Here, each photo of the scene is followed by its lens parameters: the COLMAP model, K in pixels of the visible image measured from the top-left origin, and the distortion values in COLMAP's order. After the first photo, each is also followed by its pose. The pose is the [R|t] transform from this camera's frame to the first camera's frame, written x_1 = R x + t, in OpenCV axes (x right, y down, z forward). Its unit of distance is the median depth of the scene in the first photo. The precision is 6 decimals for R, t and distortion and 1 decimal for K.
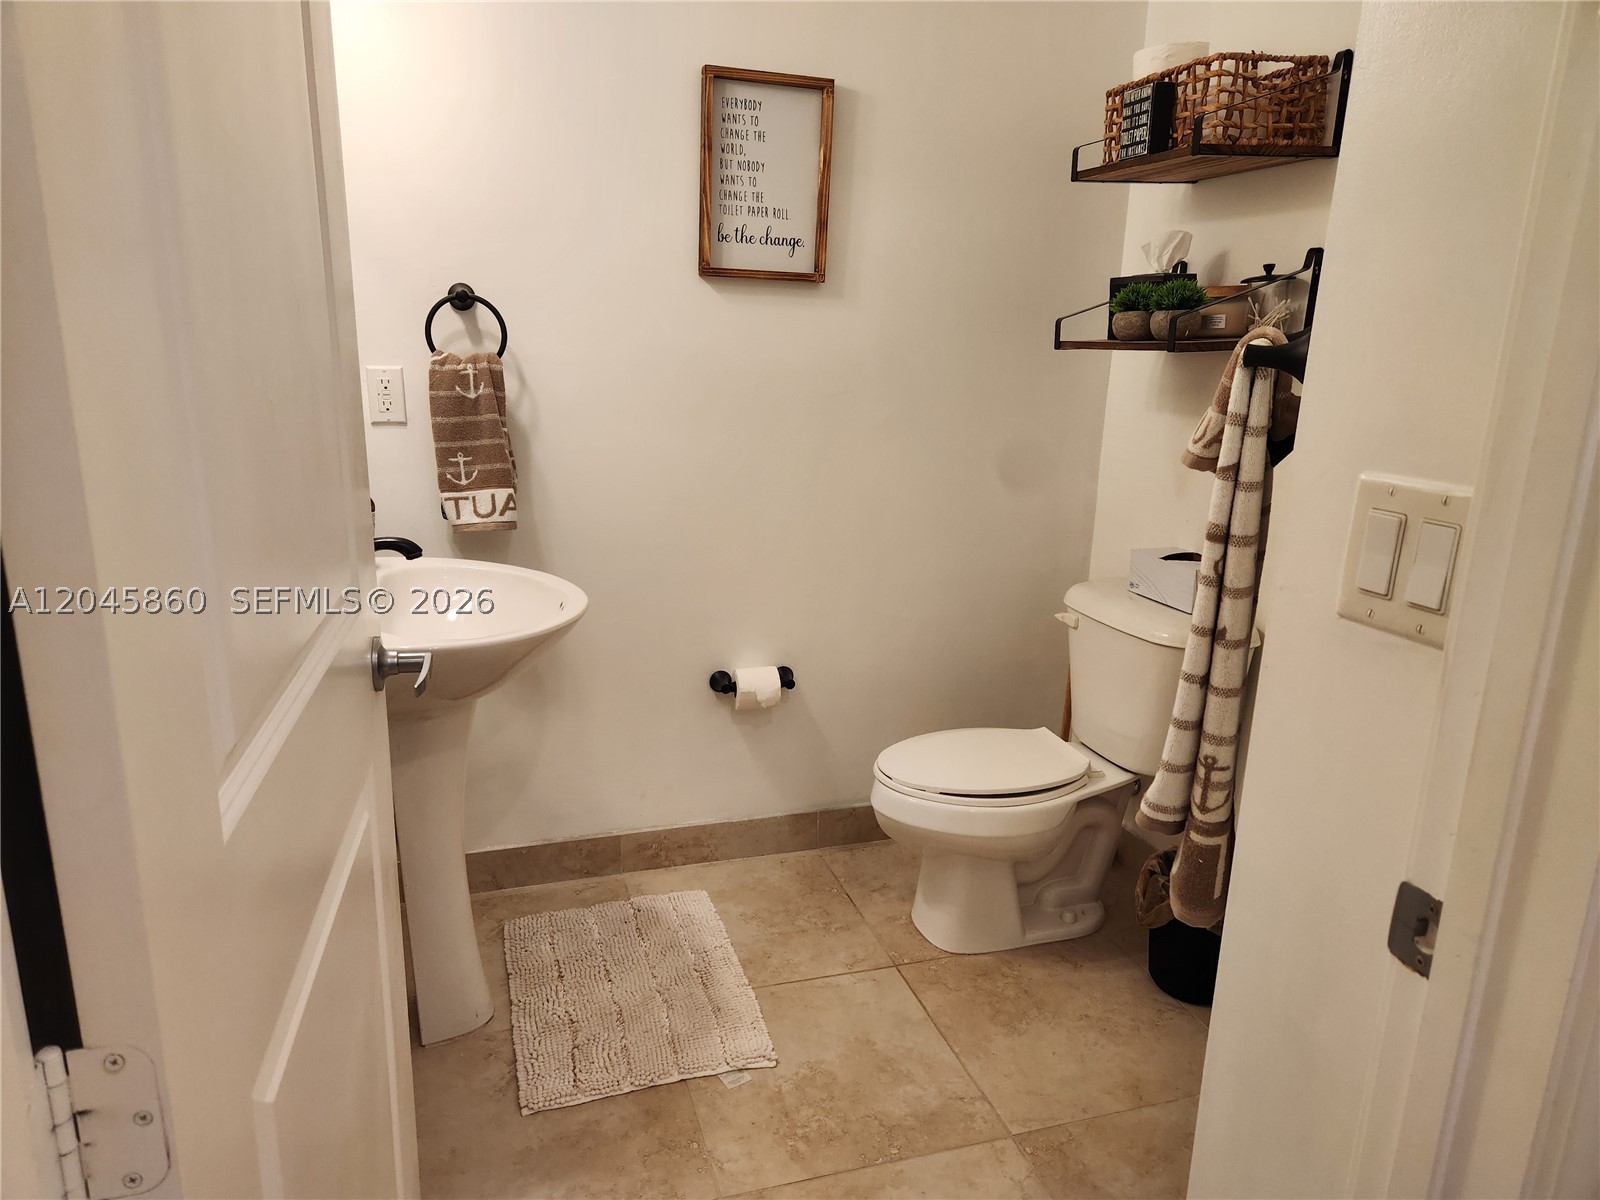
lens RADIAL K [[1075.6, 0, 791.7], [0, 1075.6, 588.1], [0, 0, 1]] dist [0.077490, -0.068131]
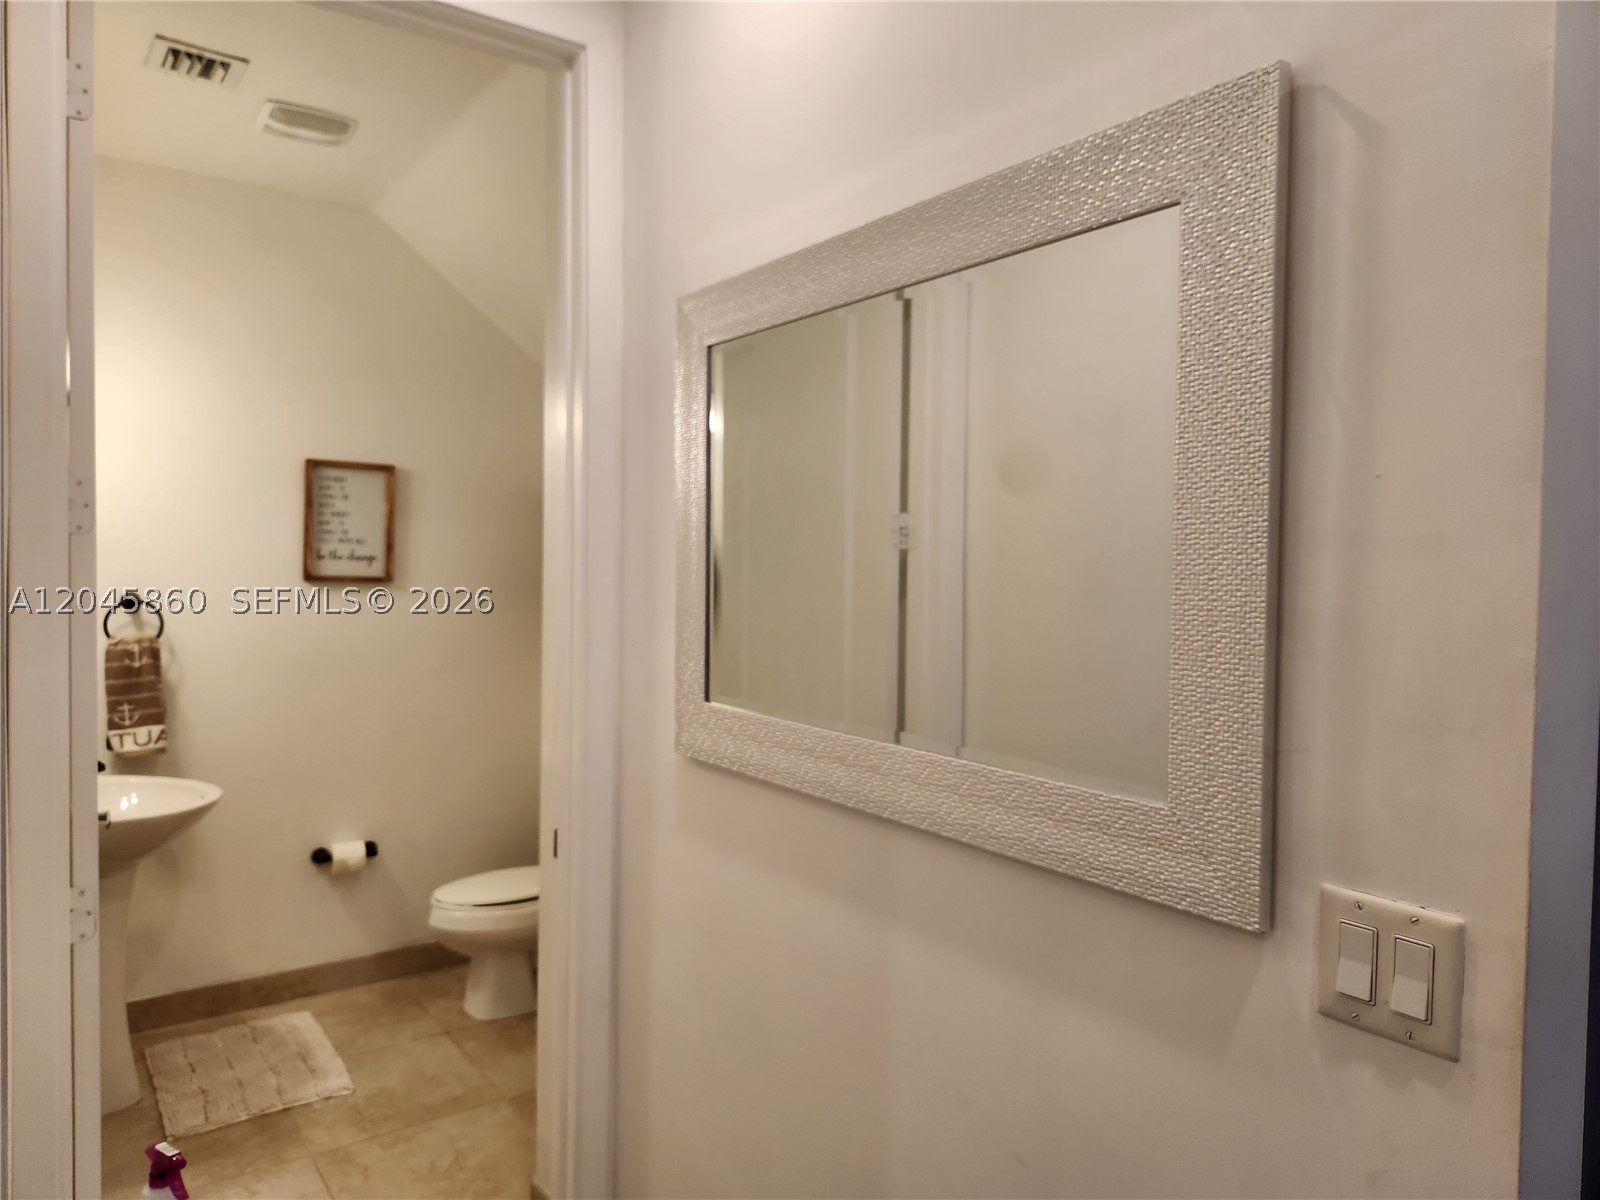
lens RADIAL K [[1071.9, 0, 799.7], [0, 1071.9, 591.5], [0, 0, 1]] dist [0.004085, -0.003691]
pose [[0.945439, -0.017443, 0.325331, 0.089303], [0.083943, 0.977894, -0.191513, 0.082338], [-0.314799, 0.208374, 0.926003, -0.666827]]
